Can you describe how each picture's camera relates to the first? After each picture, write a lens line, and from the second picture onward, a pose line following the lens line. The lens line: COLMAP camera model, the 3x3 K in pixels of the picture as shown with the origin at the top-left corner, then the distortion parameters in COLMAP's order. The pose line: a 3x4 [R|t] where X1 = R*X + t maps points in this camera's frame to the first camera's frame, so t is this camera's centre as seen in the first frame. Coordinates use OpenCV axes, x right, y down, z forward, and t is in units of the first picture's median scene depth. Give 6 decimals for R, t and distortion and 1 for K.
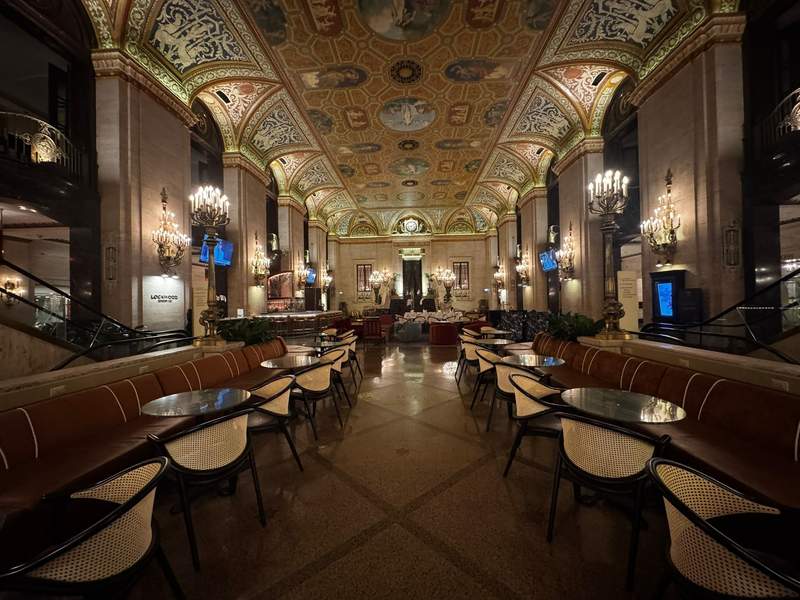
lens RADIAL K [[323.1, 0, 400.0], [0, 323.1, 300.0], [0, 0, 1]] dist [-0.000150, -0.000008]
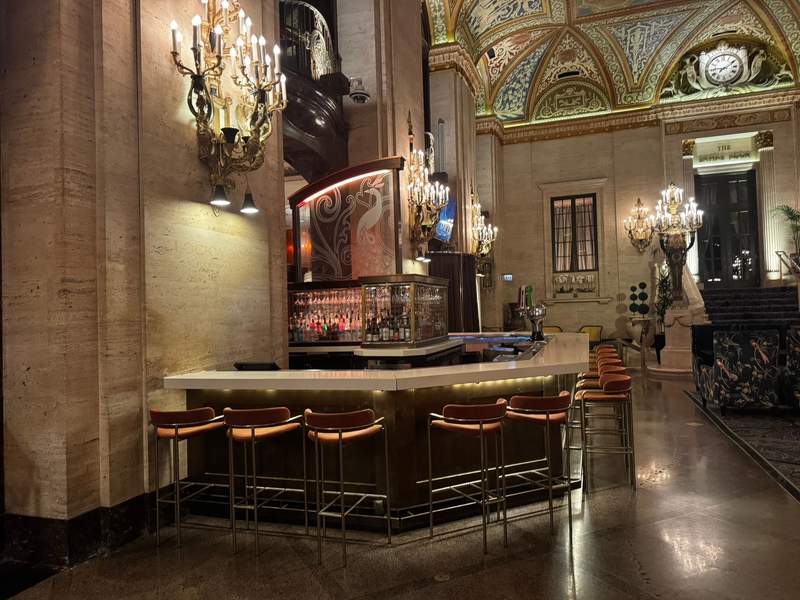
lens RADIAL K [[570.7, 0, 400.0], [0, 570.7, 300.0], [0, 0, 1]] dist [0.000773, -0.000042]
pose [[0.962503, -0.016899, -0.270745, -0.128845], [0.016198, 0.999857, -0.004824, 0.004685], [0.270788, 0.000258, 0.962639, 0.354973]]
